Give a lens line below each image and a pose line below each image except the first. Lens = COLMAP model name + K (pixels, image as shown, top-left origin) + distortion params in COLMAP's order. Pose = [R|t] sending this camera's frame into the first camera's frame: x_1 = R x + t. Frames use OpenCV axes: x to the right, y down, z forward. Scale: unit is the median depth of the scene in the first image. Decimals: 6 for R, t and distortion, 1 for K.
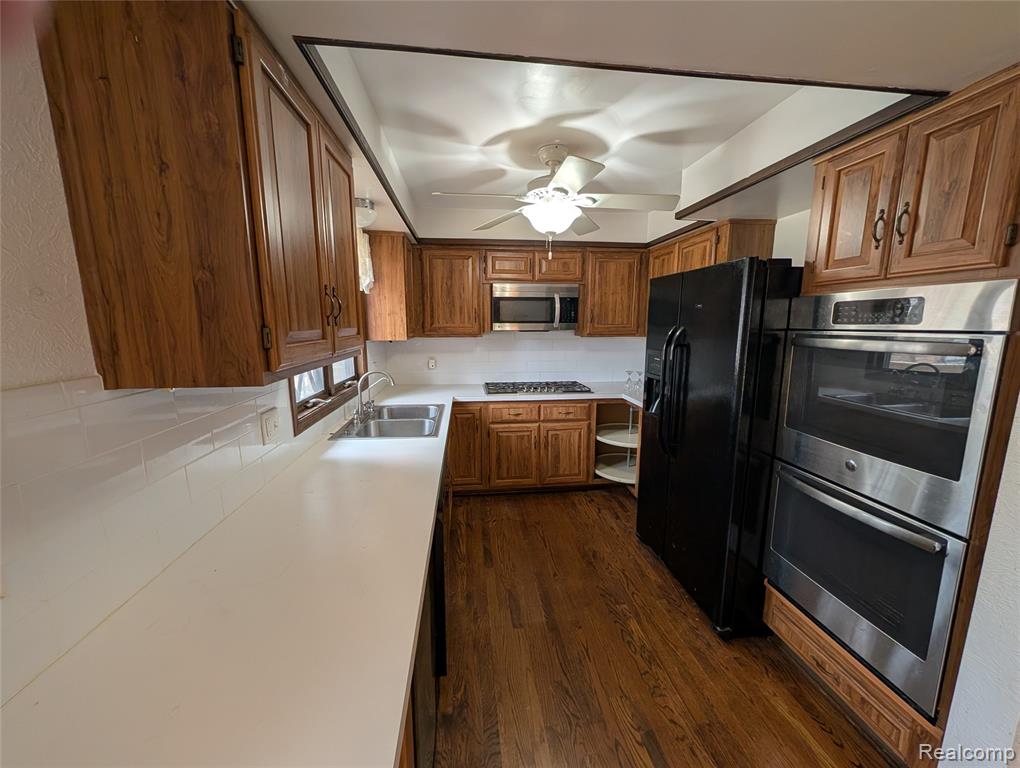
lens RADIAL K [[391.5, 0, 511.1], [0, 391.5, 384.8], [0, 0, 1]] dist [0.001504, 0.000493]
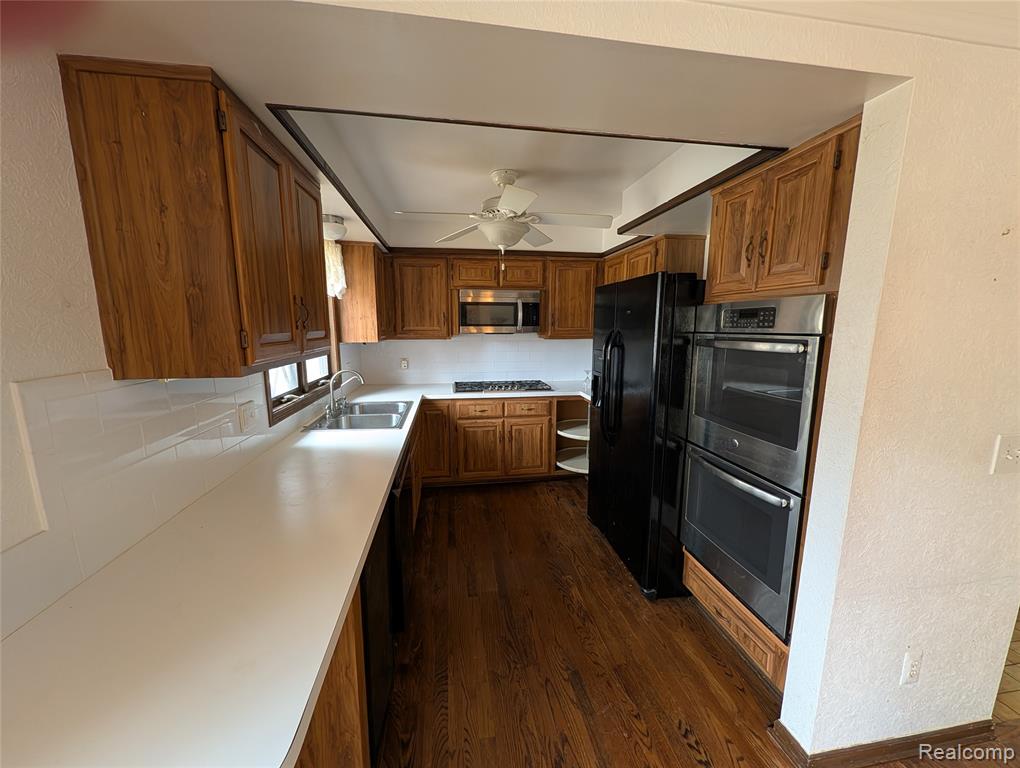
lens RADIAL K [[391.5, 0, 510.4], [0, 391.5, 384.4], [0, 0, 1]] dist [0.001504, 0.000493]
pose [[0.999257, -0.005398, 0.038165, 0.100410], [0.005668, 0.999960, -0.006962, 0.021224], [-0.038126, 0.007174, 0.999247, -0.159924]]
